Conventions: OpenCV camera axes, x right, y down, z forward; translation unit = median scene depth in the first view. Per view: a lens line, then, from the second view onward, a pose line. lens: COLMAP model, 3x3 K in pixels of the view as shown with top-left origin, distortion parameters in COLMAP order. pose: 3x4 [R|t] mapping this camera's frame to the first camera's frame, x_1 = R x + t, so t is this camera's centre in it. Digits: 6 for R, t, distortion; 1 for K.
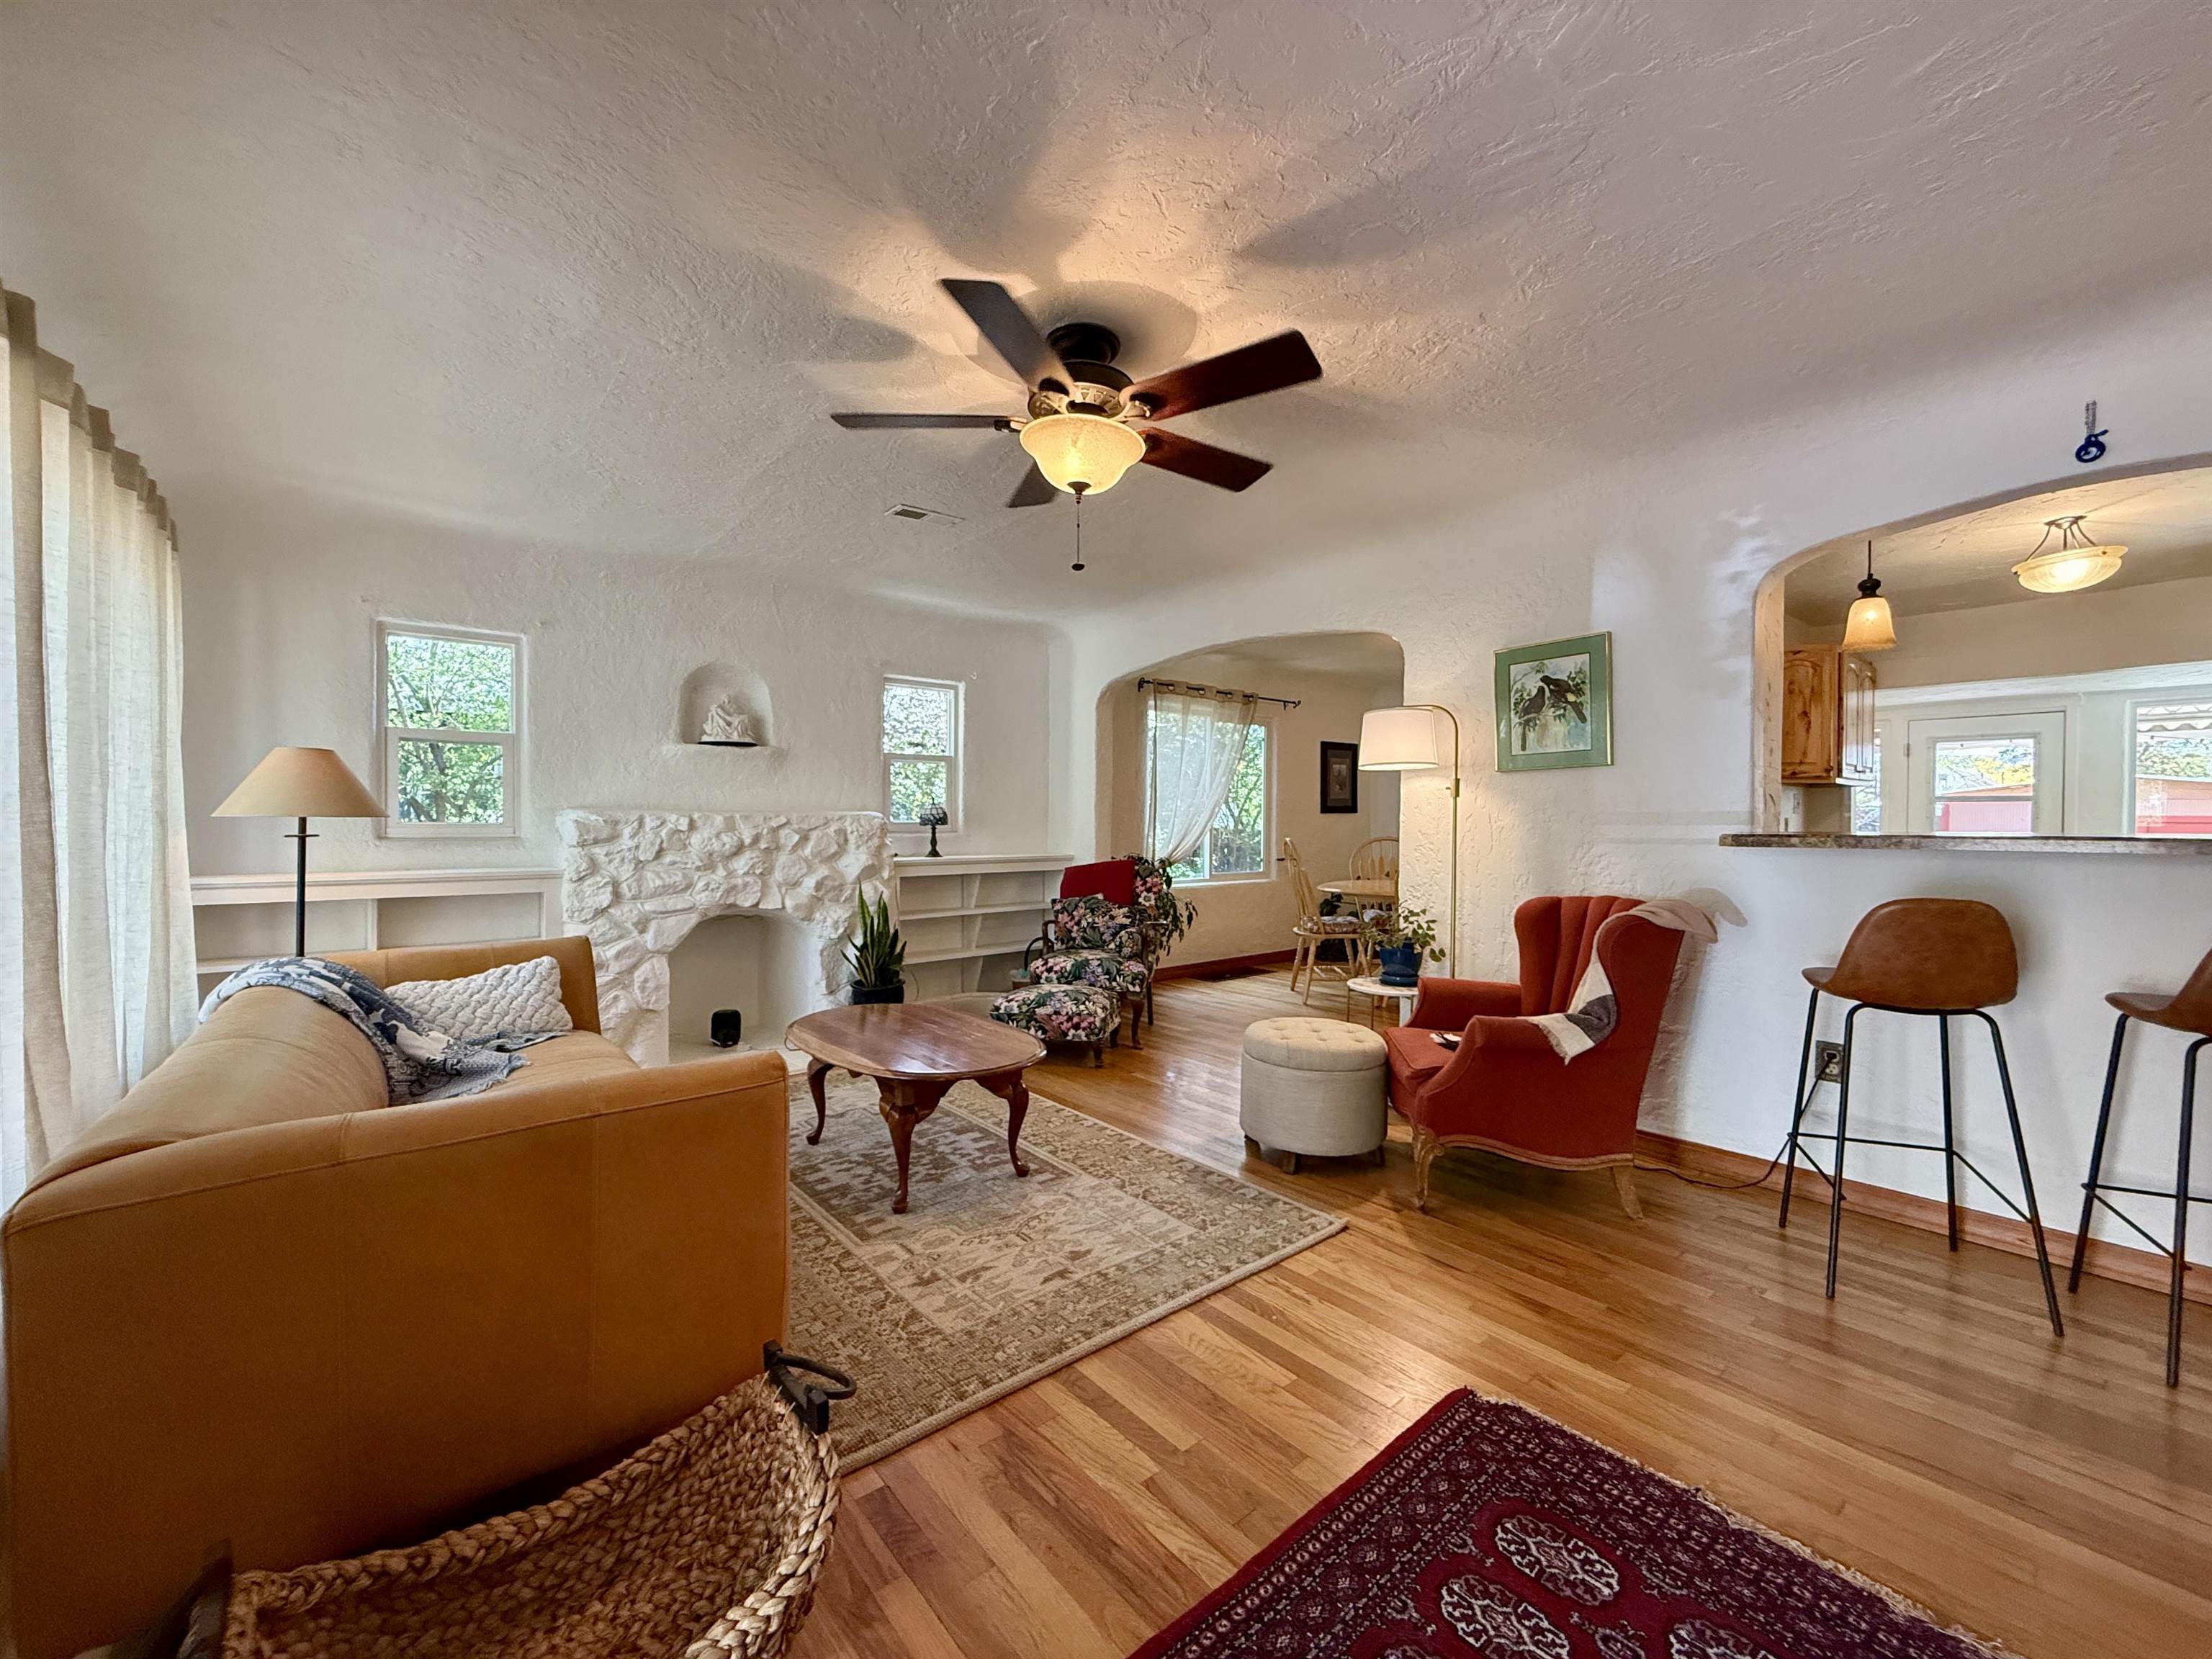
lens RADIAL K [[885.9, 0, 1098.6], [0, 885.9, 826.9], [0, 0, 1]] dist [-0.000711, 0.000073]
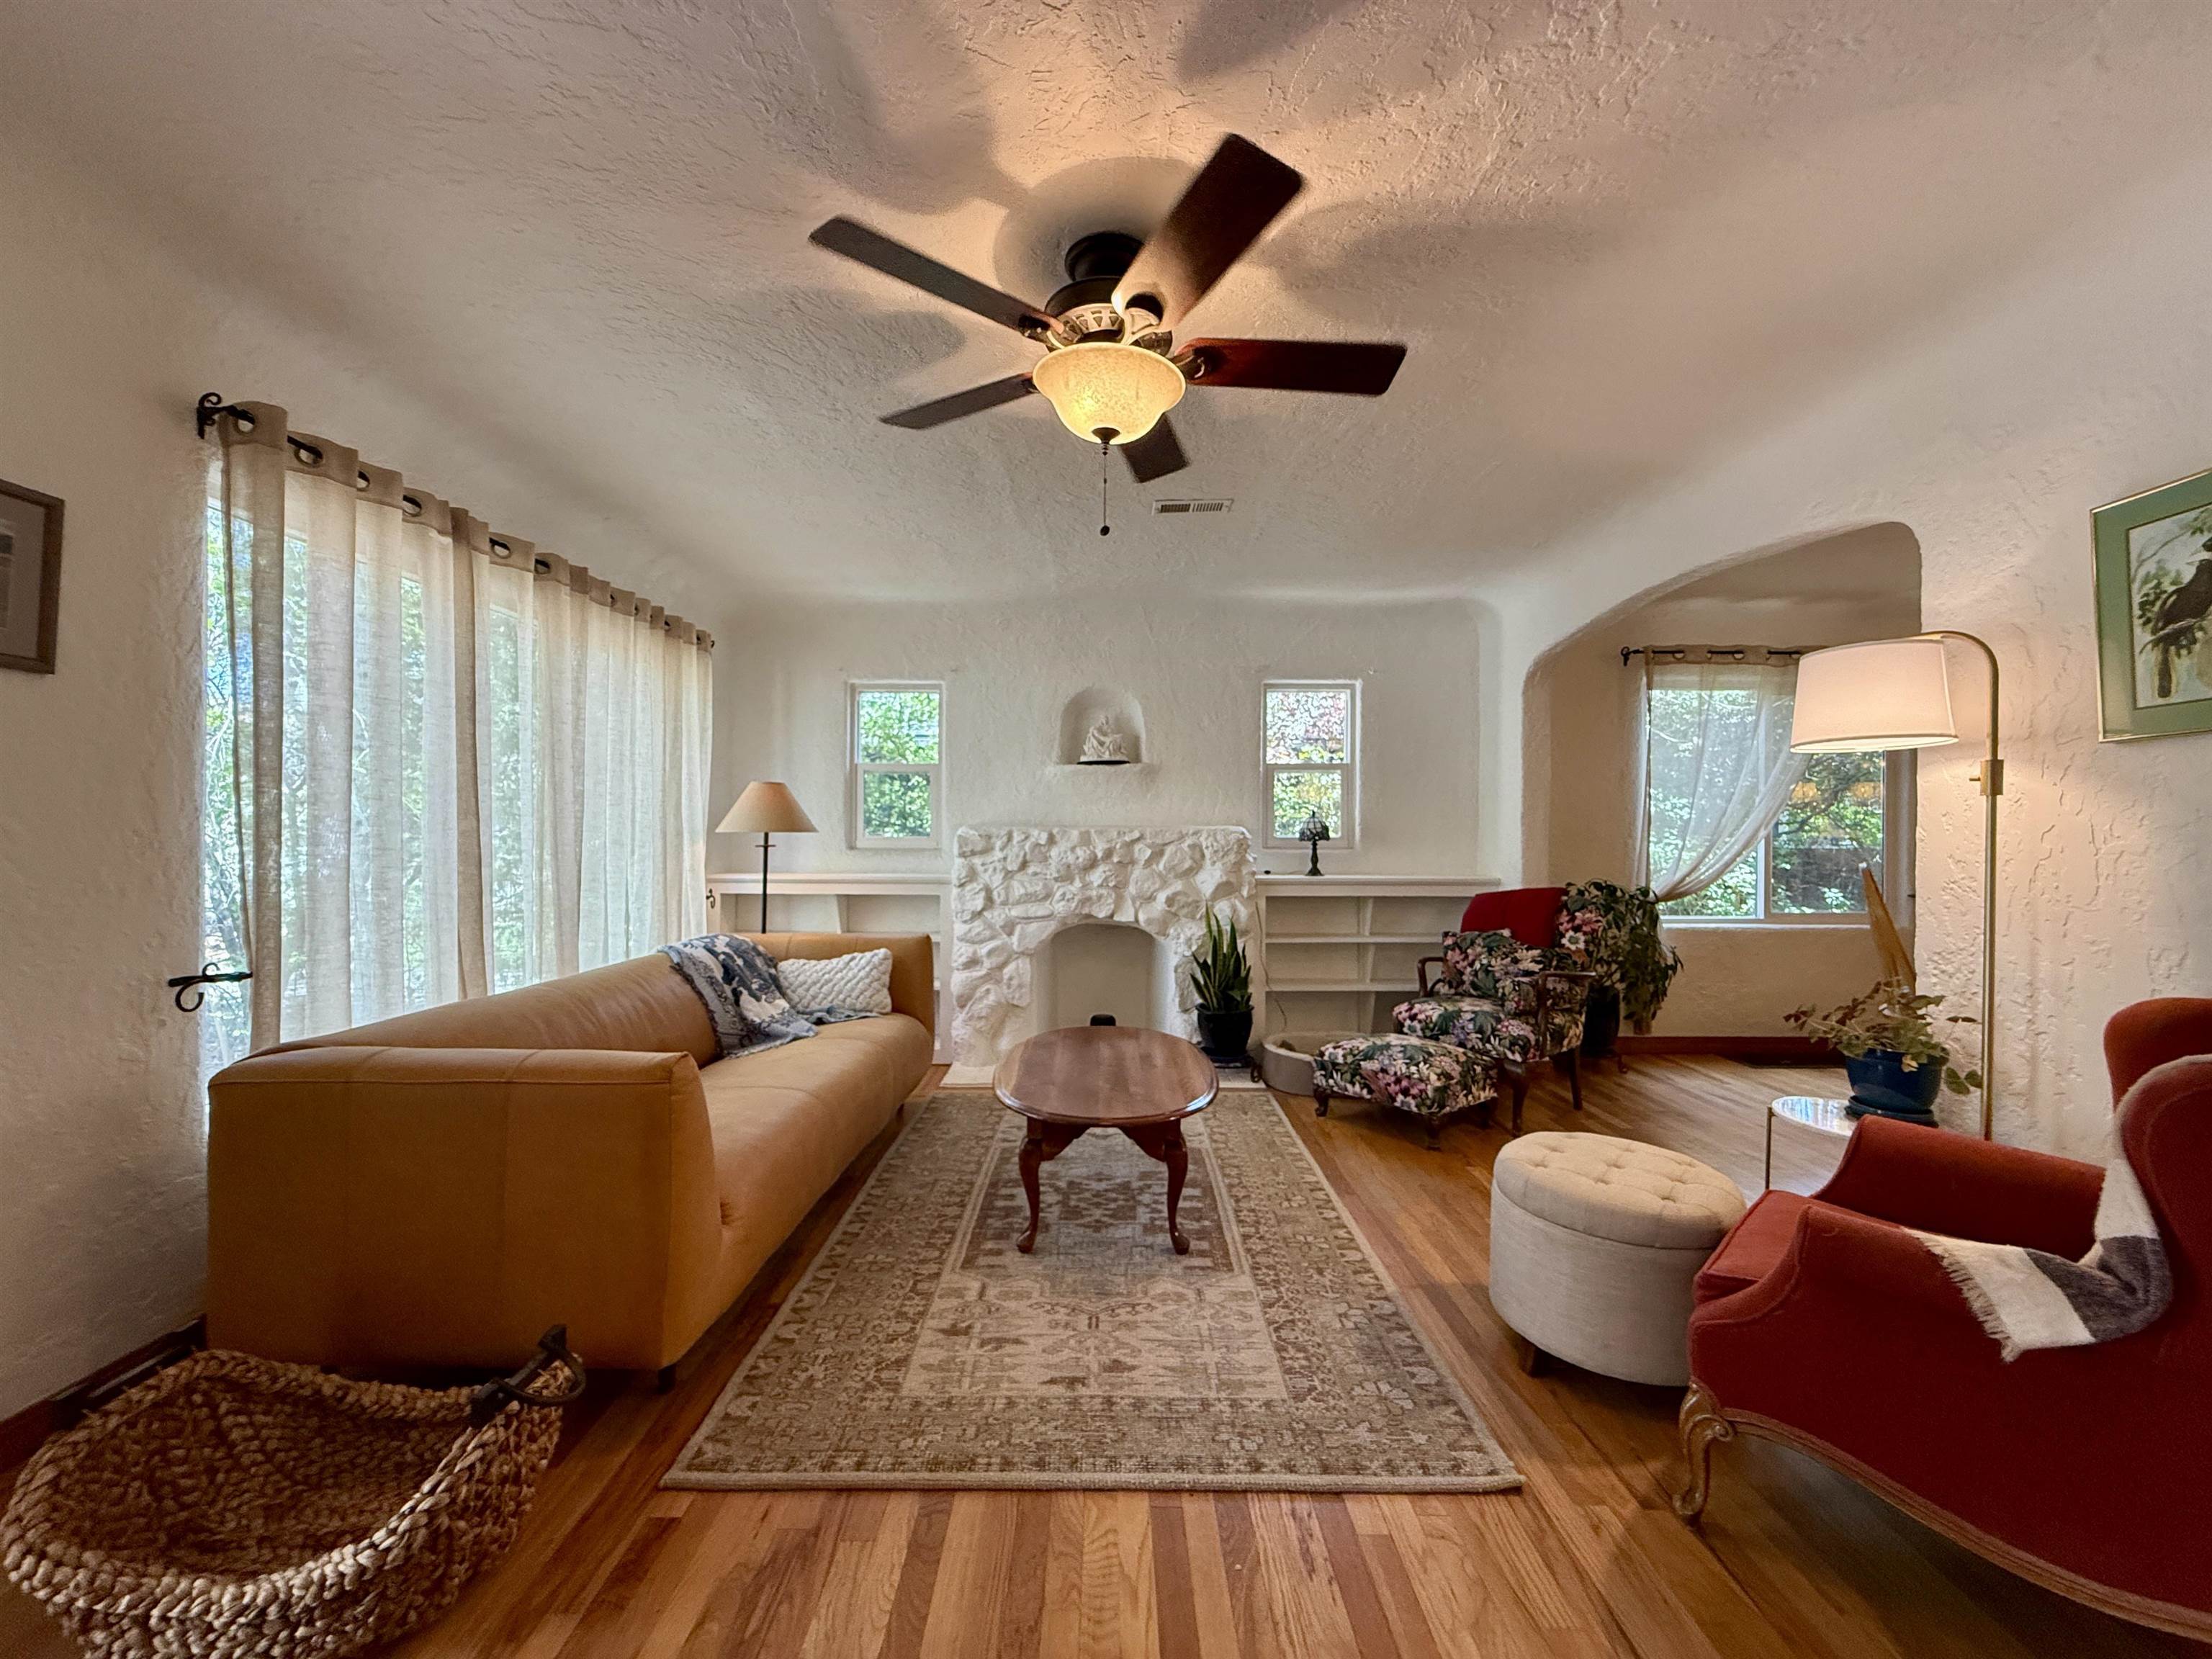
lens RADIAL K [[885.9, 0, 1098.6], [0, 885.9, 826.9], [0, 0, 1]] dist [-0.000711, 0.000073]
pose [[0.770165, -0.004074, -0.637831, 0.287465], [-0.006466, 0.999878, -0.014194, -0.002304], [0.637811, 0.015056, 0.770045, 0.207174]]
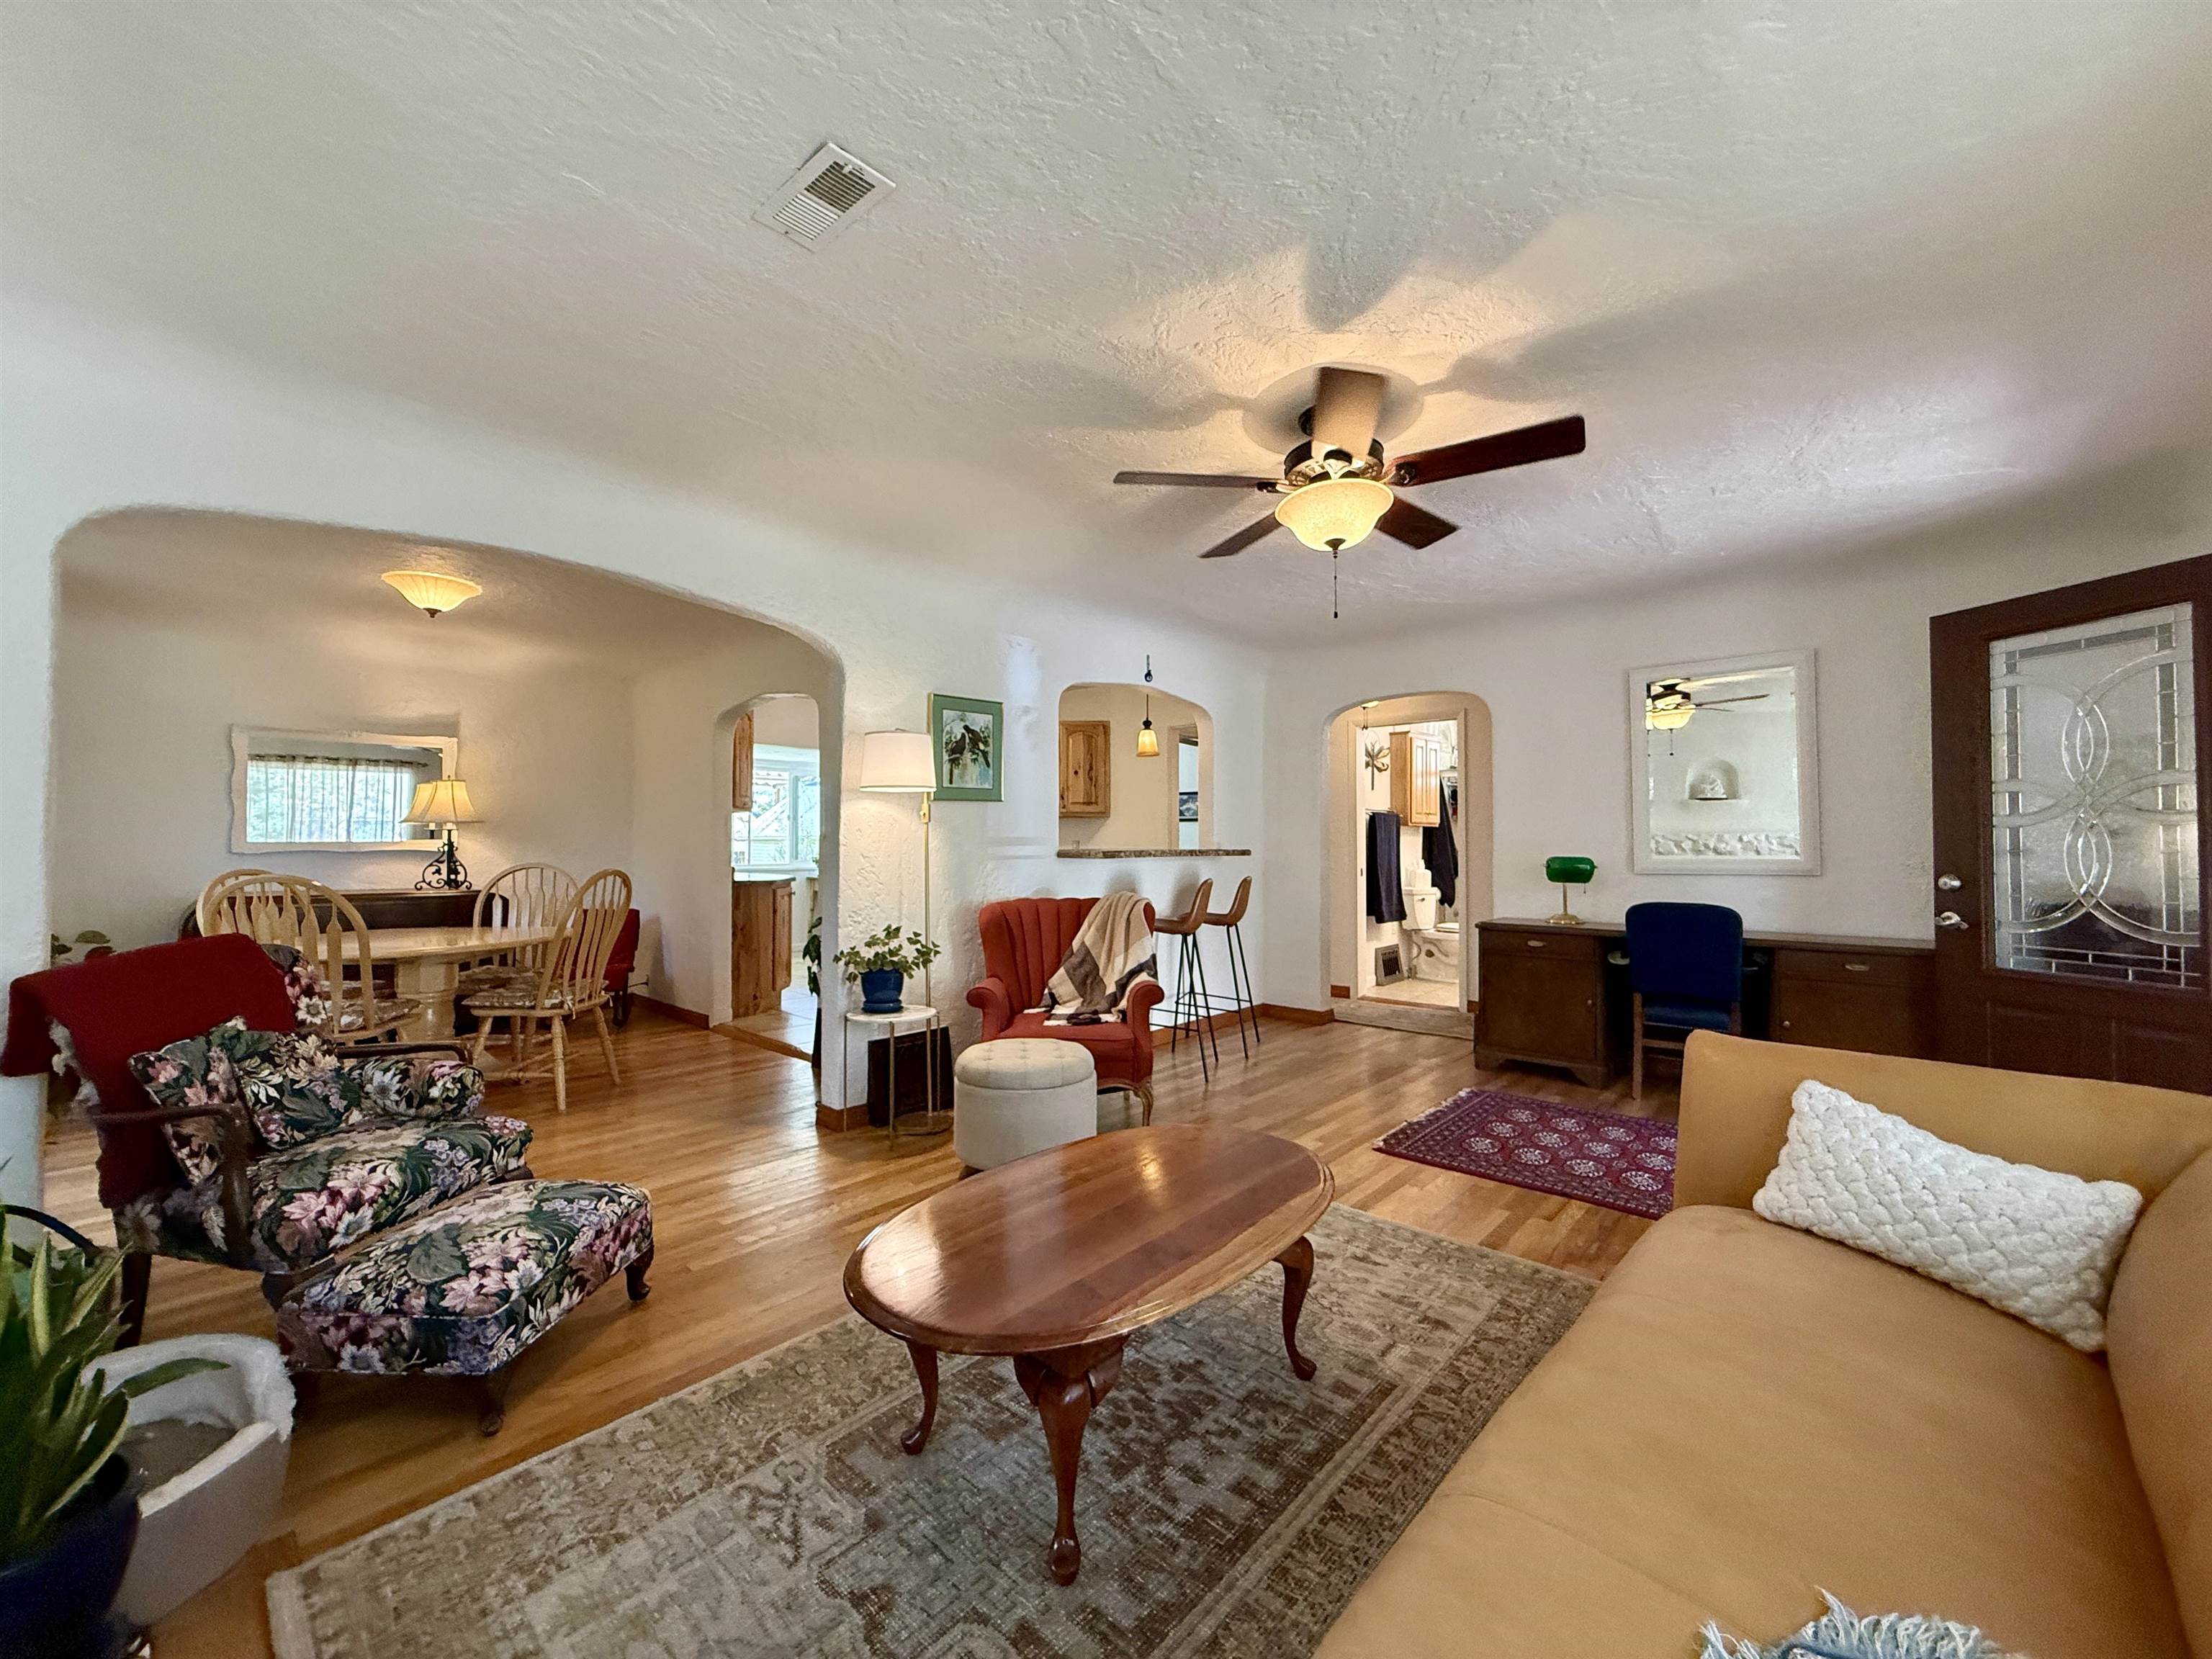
lens RADIAL K [[885.9, 0, 1098.6], [0, 885.9, 826.9], [0, 0, 1]] dist [-0.000711, 0.000073]
pose [[-0.145821, 0.014476, 0.989205, -0.613125], [0.006872, 0.999884, -0.013619, -0.009786], [-0.989287, 0.004812, -0.145903, 0.835183]]
